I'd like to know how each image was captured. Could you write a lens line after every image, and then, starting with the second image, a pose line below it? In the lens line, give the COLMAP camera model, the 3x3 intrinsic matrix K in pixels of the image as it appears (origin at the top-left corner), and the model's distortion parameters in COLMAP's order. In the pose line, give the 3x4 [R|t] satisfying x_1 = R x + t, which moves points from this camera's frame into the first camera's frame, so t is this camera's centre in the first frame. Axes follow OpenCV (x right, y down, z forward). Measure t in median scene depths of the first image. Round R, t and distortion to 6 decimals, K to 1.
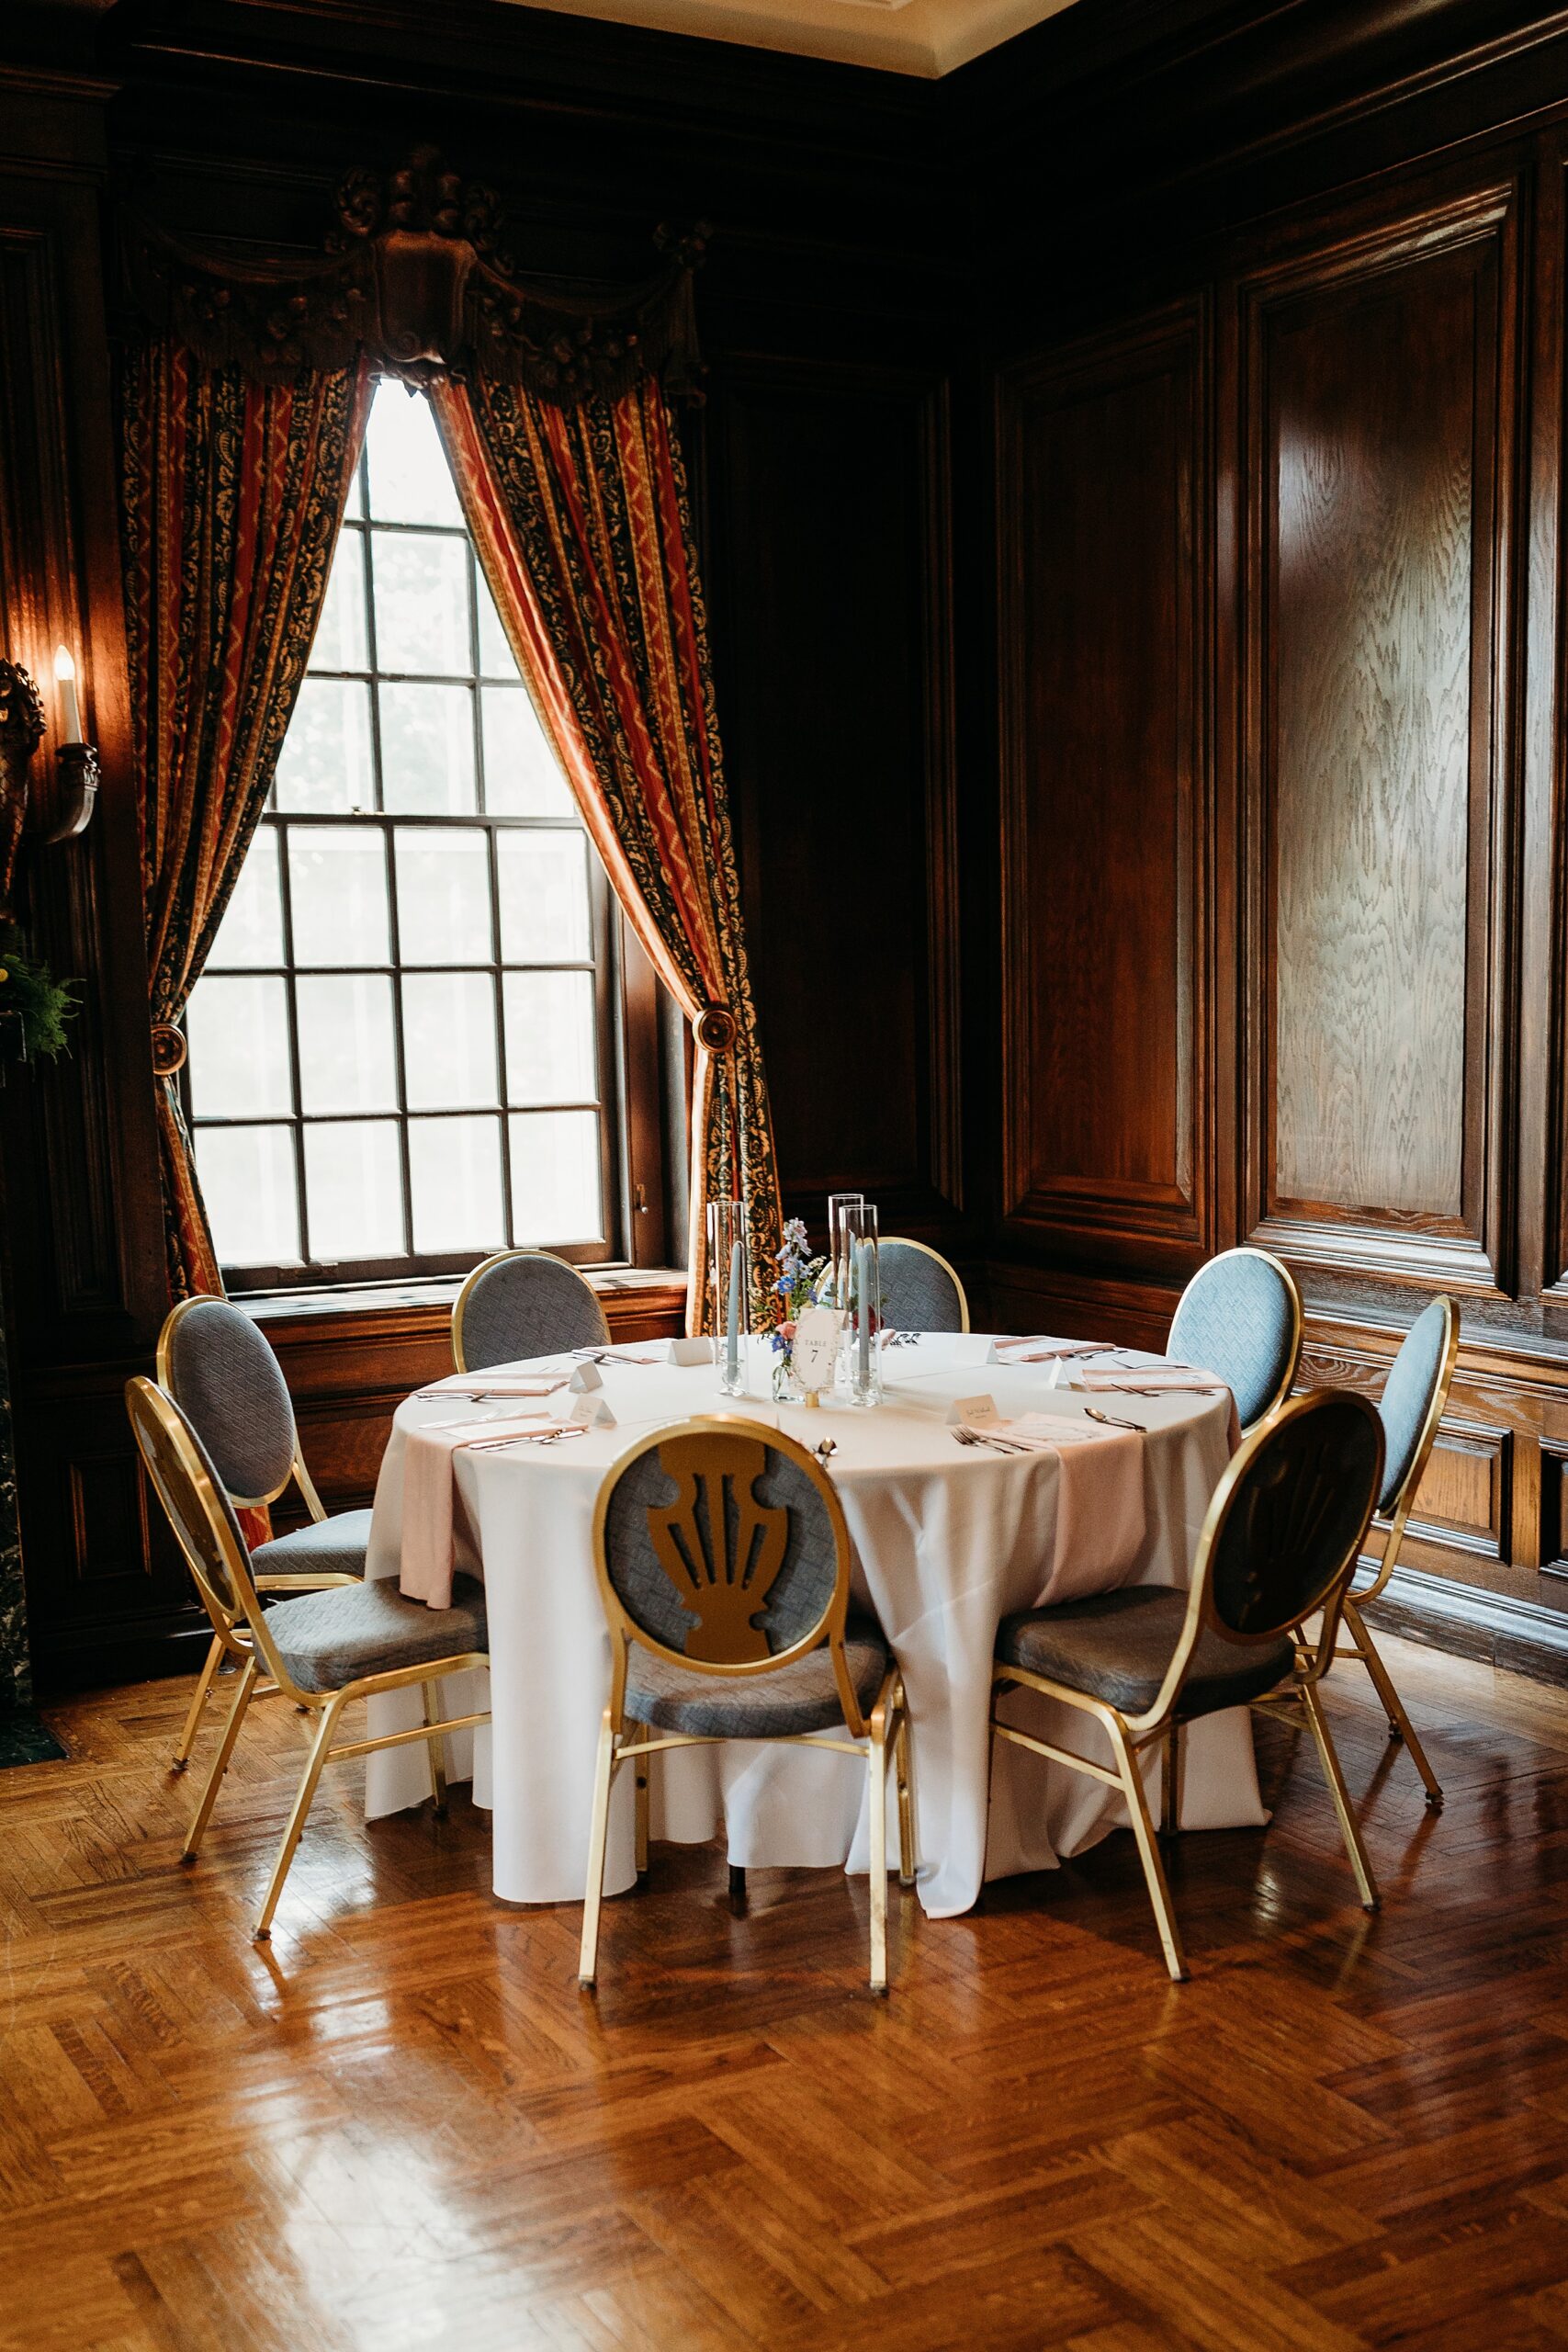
lens RADIAL K [[2443.0, 0, 785.6], [0, 2443.0, 1320.4], [0, 0, 1]] dist [0.006616, 0.005483]
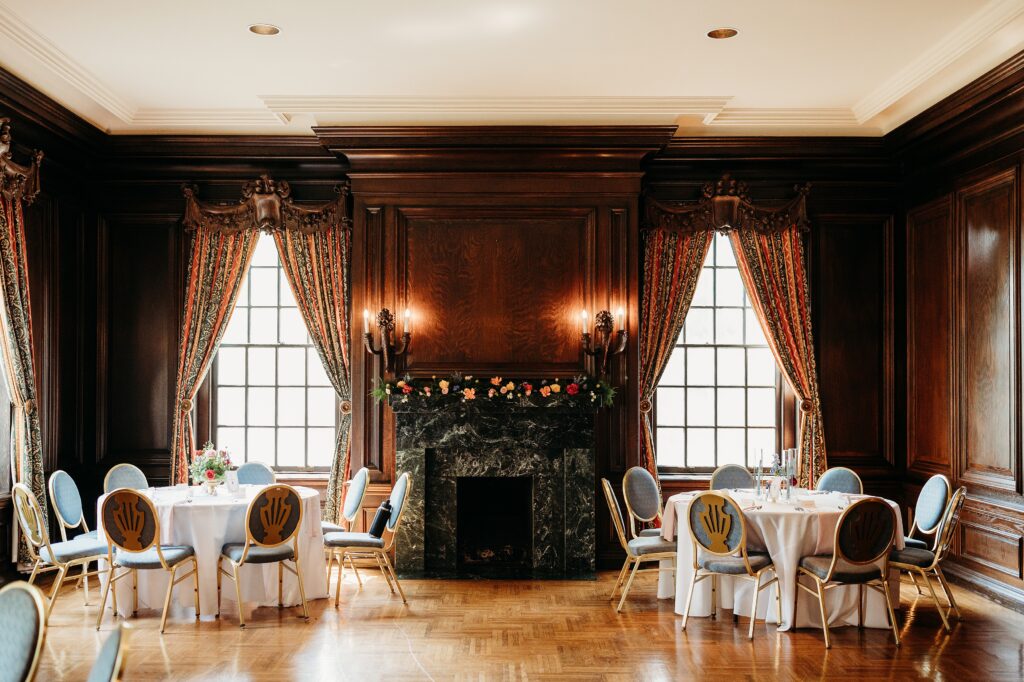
lens RADIAL K [[1063.7, 0, 512.0], [0, 1063.7, 341.0], [0, 0, 1]] dist [0.006616, 0.005483]
pose [[0.866748, 0.000759, -0.498745, 0.381006], [-0.091764, 0.983170, -0.157977, 0.068965], [0.490232, 0.182693, 0.852230, -0.521039]]
